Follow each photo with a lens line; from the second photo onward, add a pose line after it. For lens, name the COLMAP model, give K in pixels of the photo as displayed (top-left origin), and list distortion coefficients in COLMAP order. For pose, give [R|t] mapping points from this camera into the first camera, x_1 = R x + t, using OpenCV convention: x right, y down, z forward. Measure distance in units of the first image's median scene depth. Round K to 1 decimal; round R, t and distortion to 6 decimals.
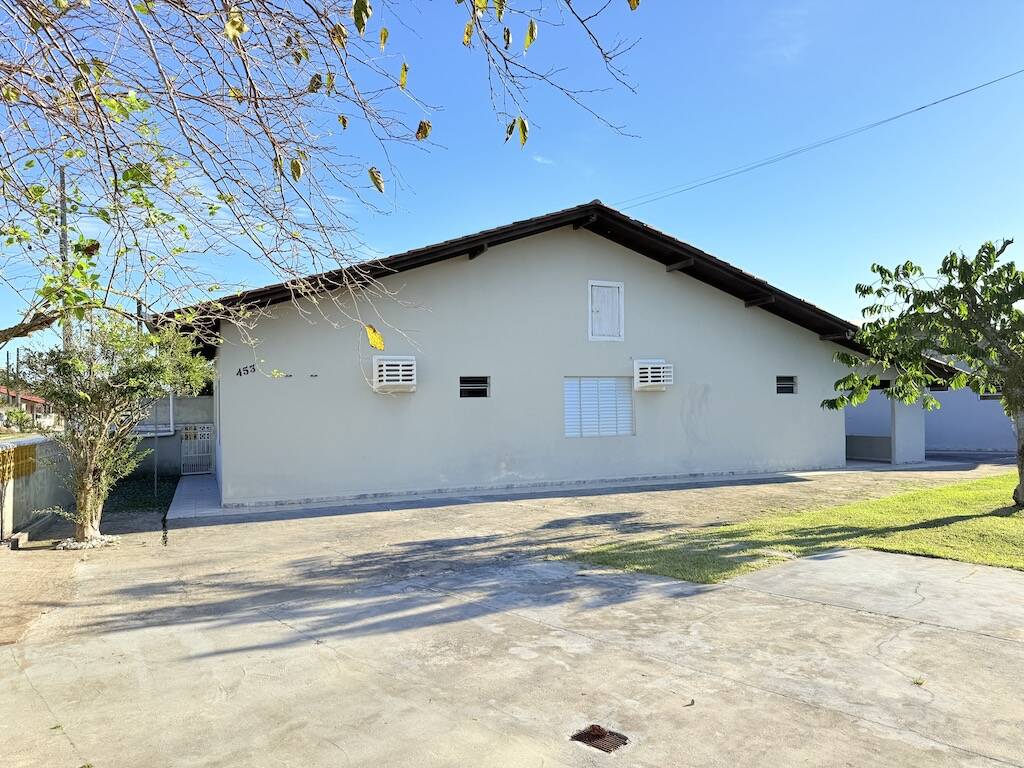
lens RADIAL K [[719.6, 0, 508.4], [0, 719.6, 387.1], [0, 0, 1]] dist [0.063371, -0.084444]
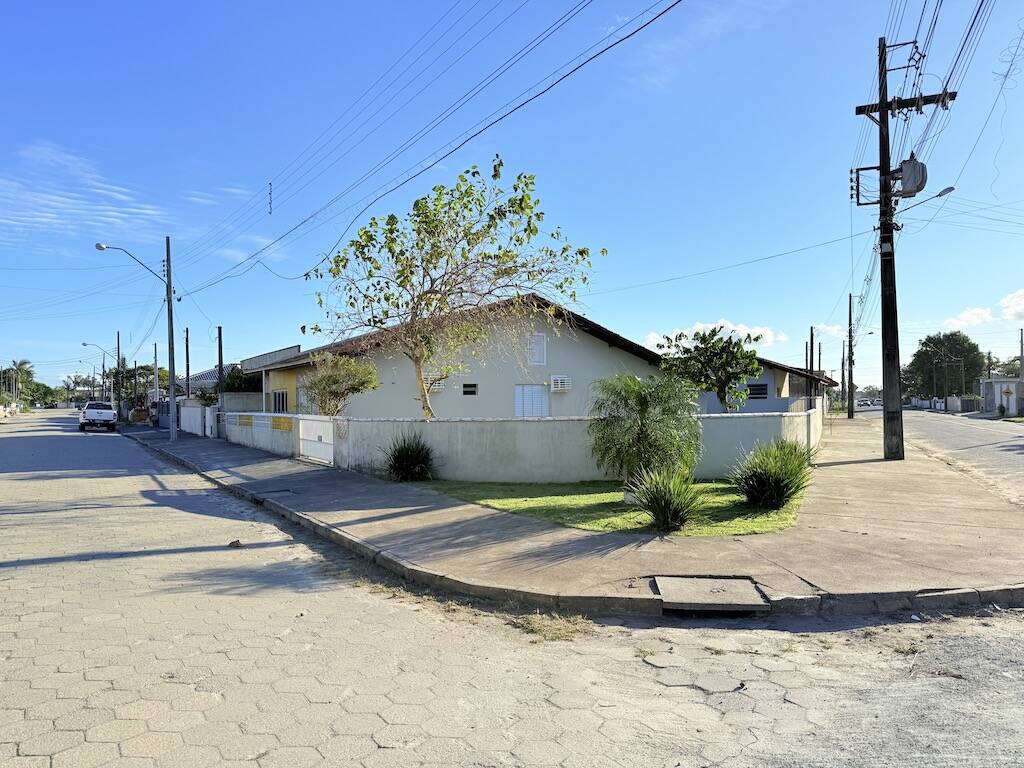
lens RADIAL K [[719.6, 0, 508.4], [0, 719.6, 387.1], [0, 0, 1]] dist [0.063371, -0.084444]
pose [[0.986232, 0.010535, 0.165032, -0.292015], [-0.010537, 0.999944, -0.000862, -0.006668], [-0.165032, -0.000889, 0.986288, -0.985405]]
